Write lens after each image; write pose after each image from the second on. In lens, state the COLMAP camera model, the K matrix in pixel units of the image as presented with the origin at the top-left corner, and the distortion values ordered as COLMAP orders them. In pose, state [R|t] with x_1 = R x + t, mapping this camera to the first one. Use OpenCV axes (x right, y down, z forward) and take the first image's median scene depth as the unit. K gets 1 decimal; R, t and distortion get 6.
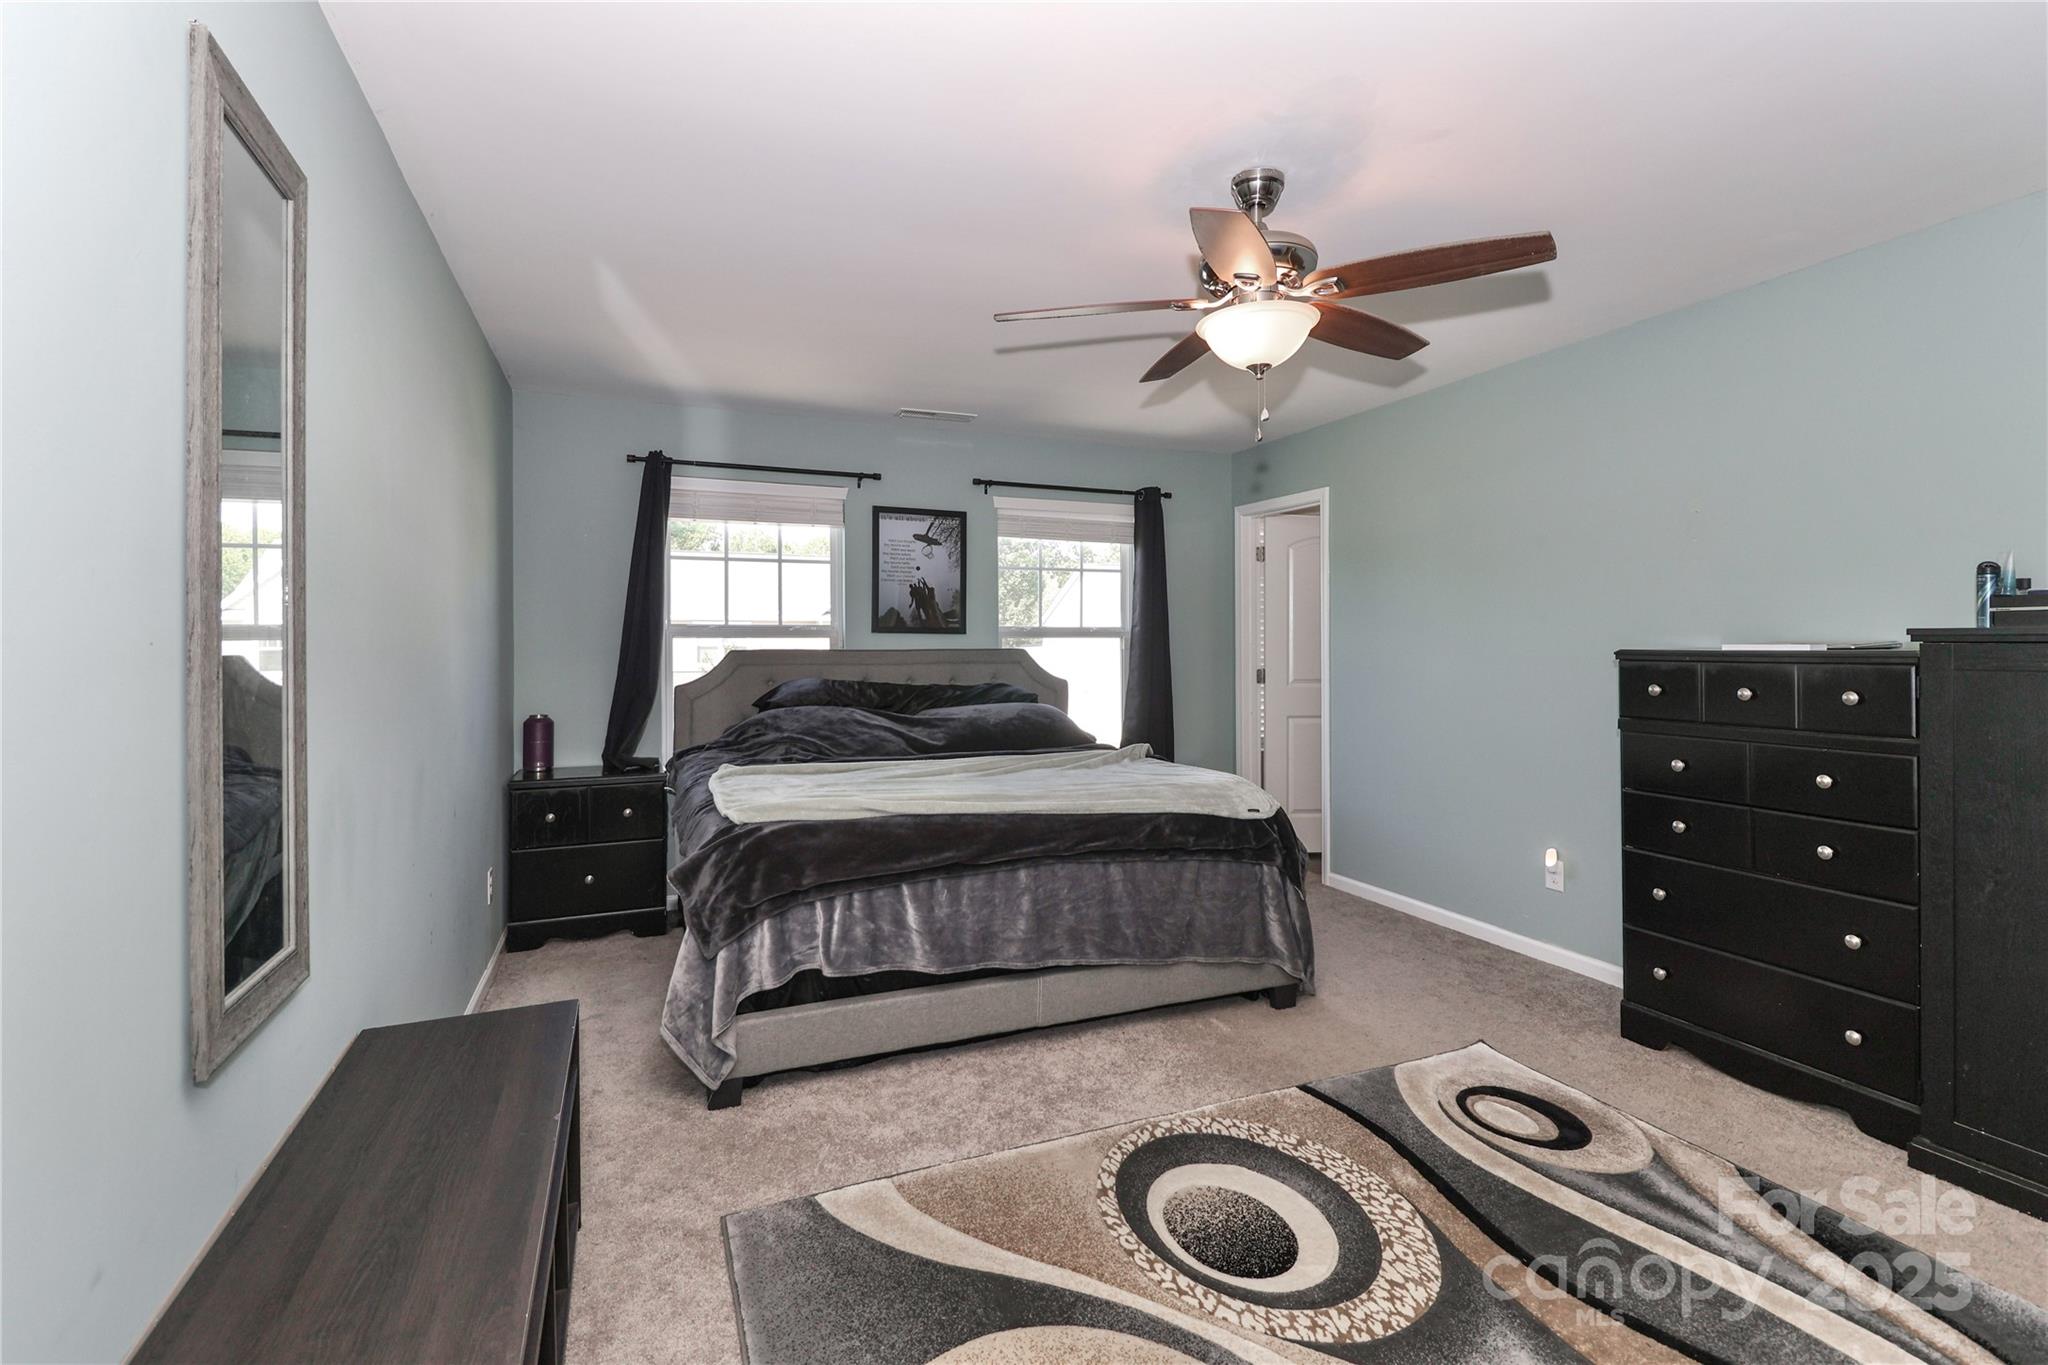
lens RADIAL K [[973.5, 0, 1052.8], [0, 973.5, 619.3], [0, 0, 1]] dist [0.011911, 0.000007]
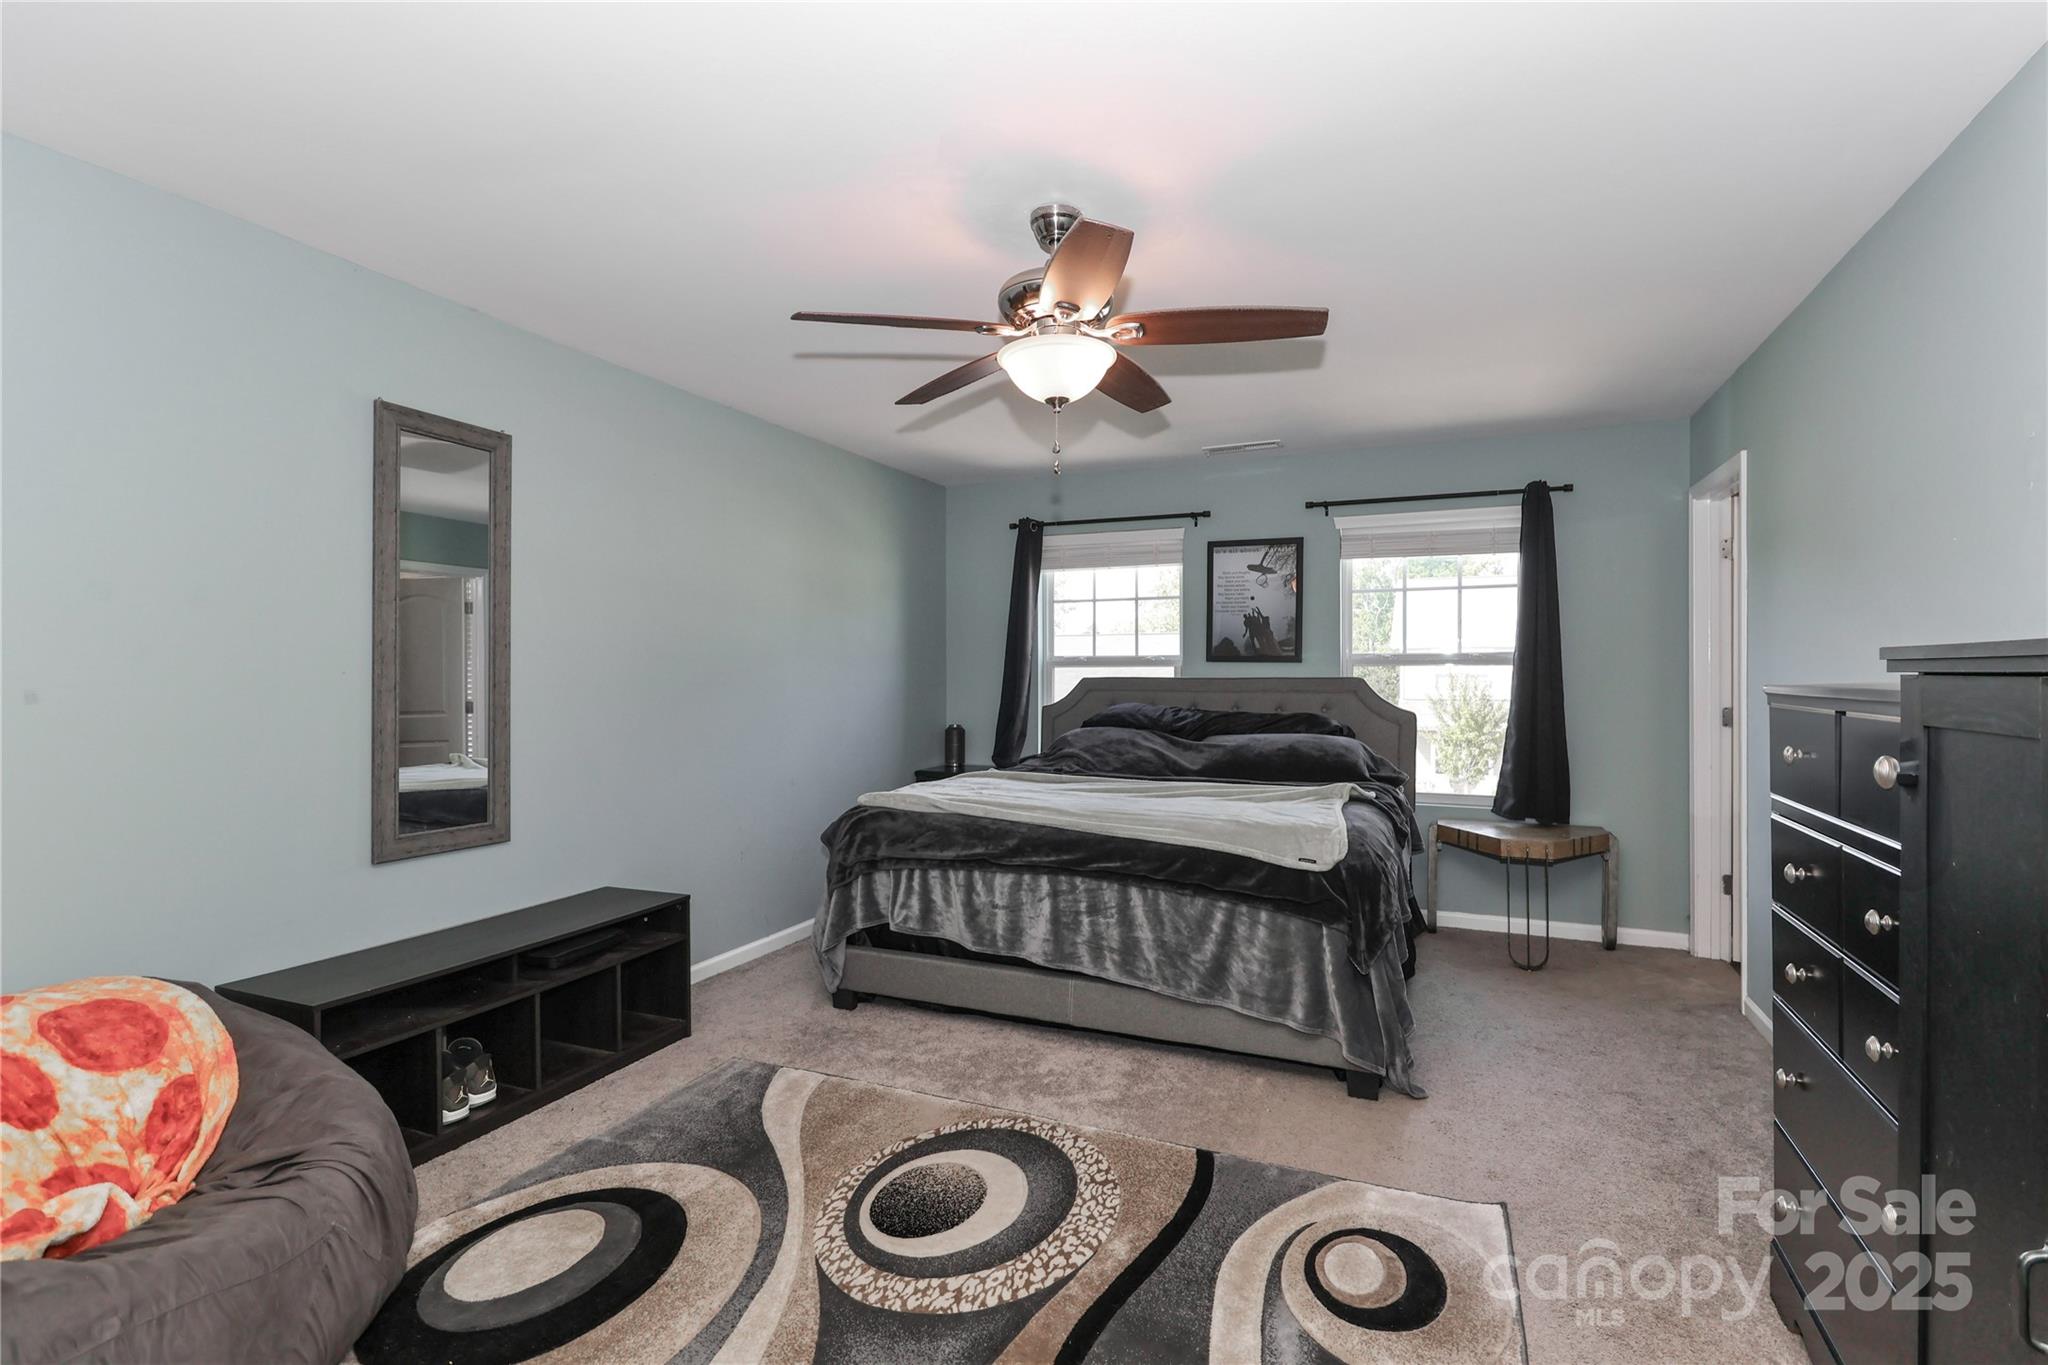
lens RADIAL K [[969.2, 0, 1038.8], [0, 969.2, 658.5], [0, 0, 1]] dist [0.018321, -0.012619]
pose [[0.678921, -0.010173, -0.734141, 0.517522], [0.018579, 0.999822, 0.003327, 0.003574], [0.733976, -0.015898, 0.678989, 0.166436]]
